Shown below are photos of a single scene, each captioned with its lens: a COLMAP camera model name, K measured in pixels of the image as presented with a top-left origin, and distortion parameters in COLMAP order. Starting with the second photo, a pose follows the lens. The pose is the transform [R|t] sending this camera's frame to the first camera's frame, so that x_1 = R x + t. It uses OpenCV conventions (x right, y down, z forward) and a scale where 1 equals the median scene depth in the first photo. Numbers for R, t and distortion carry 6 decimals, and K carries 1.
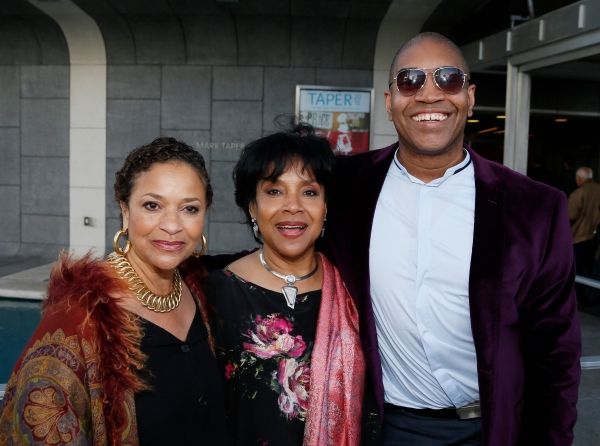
lens RADIAL K [[719.6, 0, 300.5], [0, 719.6, 218.1], [0, 0, 1]] dist [-0.026047, 0.000000]
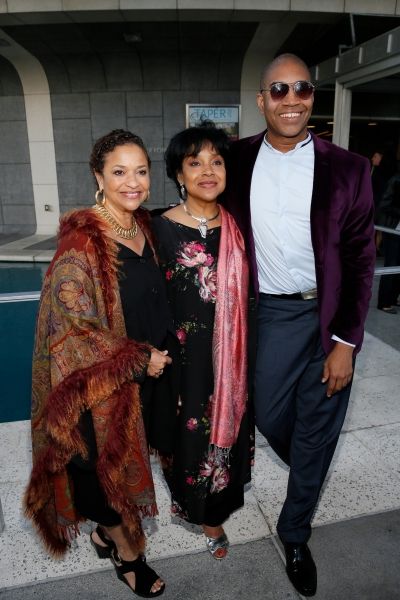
lens RADIAL K [[487.8, 0, 199.7], [0, 487.8, 305.7], [0, 0, 1]] dist [-0.050891, 0.051993]
pose [[0.999126, -0.040946, 0.008348, -0.038687], [0.038293, 0.977085, 0.209378, 0.045240], [-0.016730, -0.208876, 0.977799, -0.134852]]
